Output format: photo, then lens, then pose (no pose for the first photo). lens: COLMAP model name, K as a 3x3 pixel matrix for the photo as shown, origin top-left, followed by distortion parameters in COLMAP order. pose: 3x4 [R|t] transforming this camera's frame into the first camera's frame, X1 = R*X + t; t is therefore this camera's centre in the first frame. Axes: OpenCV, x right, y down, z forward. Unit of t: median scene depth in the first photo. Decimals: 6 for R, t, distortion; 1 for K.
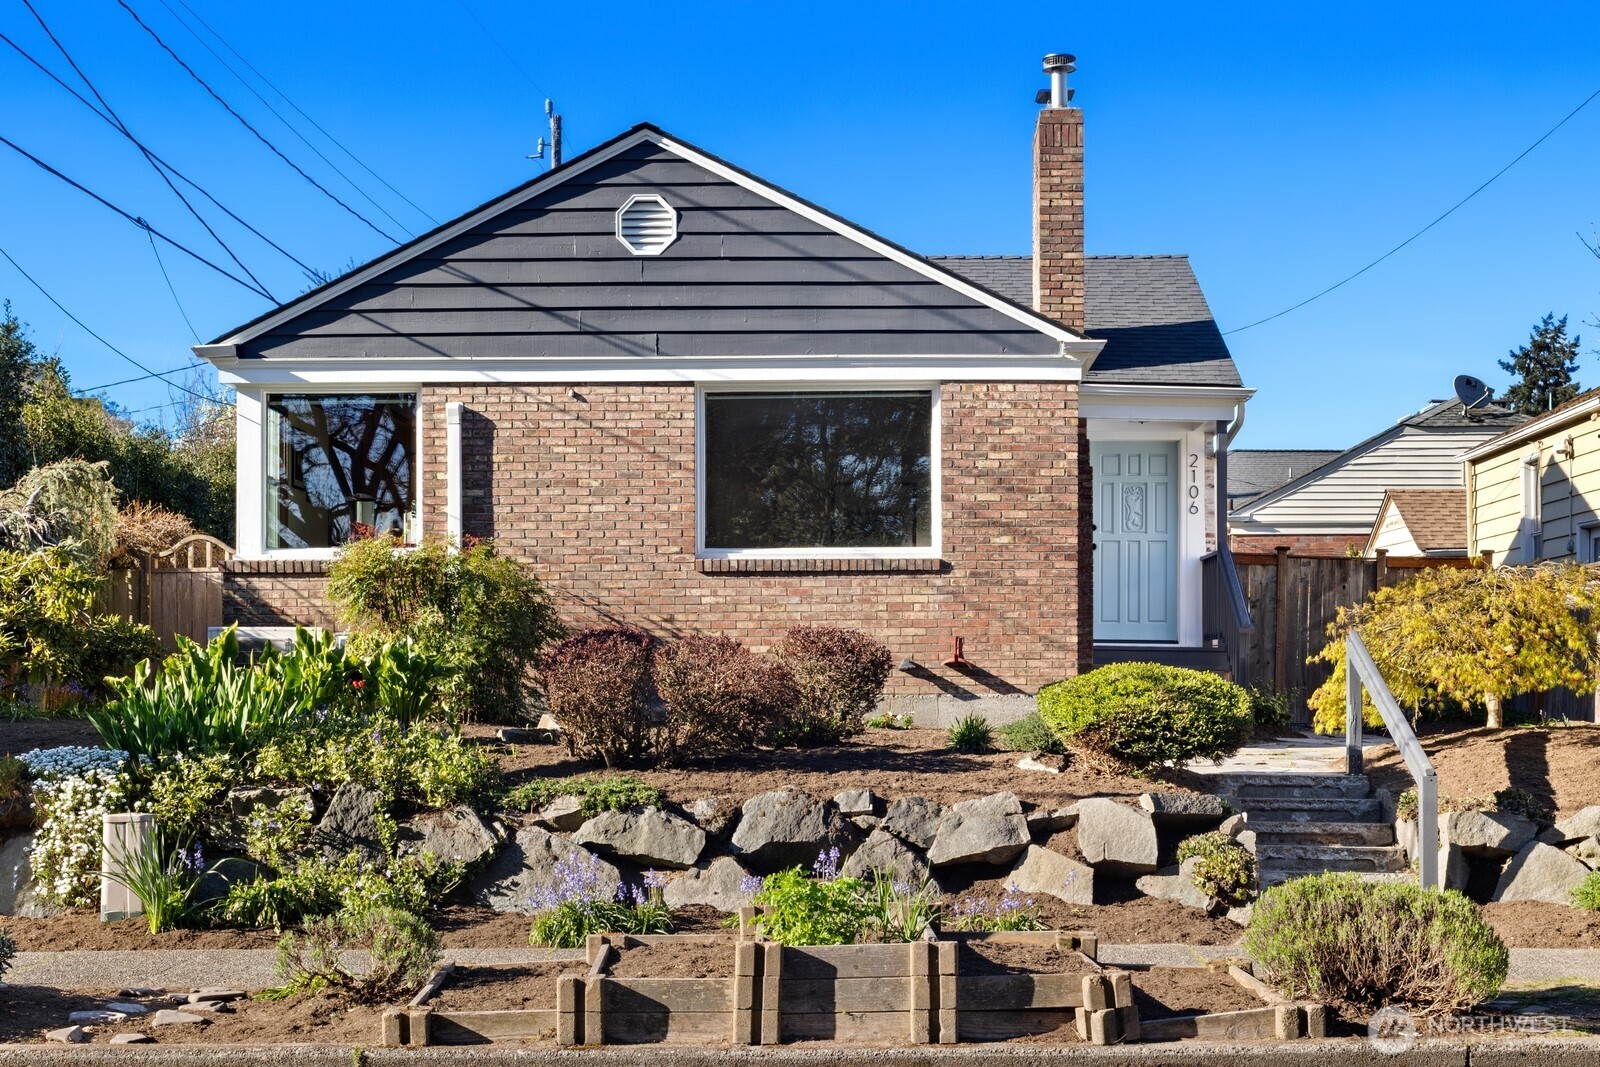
lens RADIAL K [[2229.2, 0, 800.0], [0, 2229.2, 533.5], [0, 0, 1]] dist [-0.042881, -0.094423]
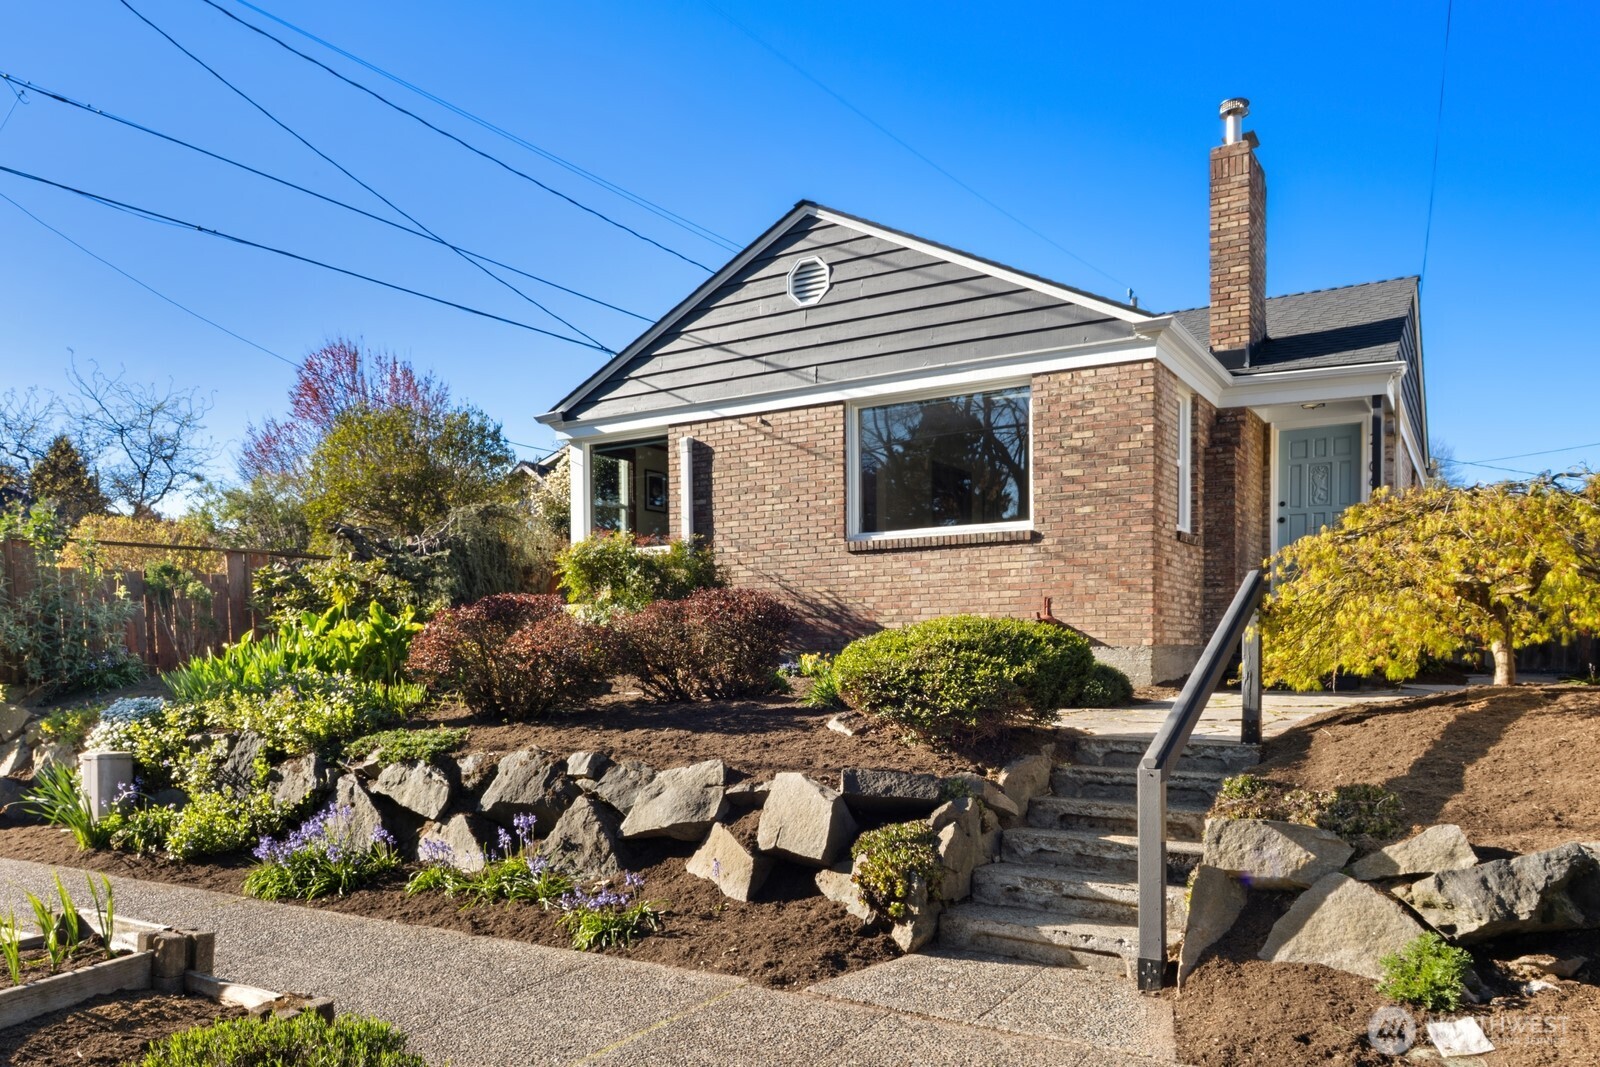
lens RADIAL K [[1120.2, 0, 797.5], [0, 1120.2, 643.7], [0, 0, 1]] dist [-0.030689, 0.000786]
pose [[0.872687, -0.011046, -0.488155, 0.238581], [0.045758, 0.997195, 0.059238, 0.030265], [0.486131, -0.074034, 0.870744, 0.433328]]
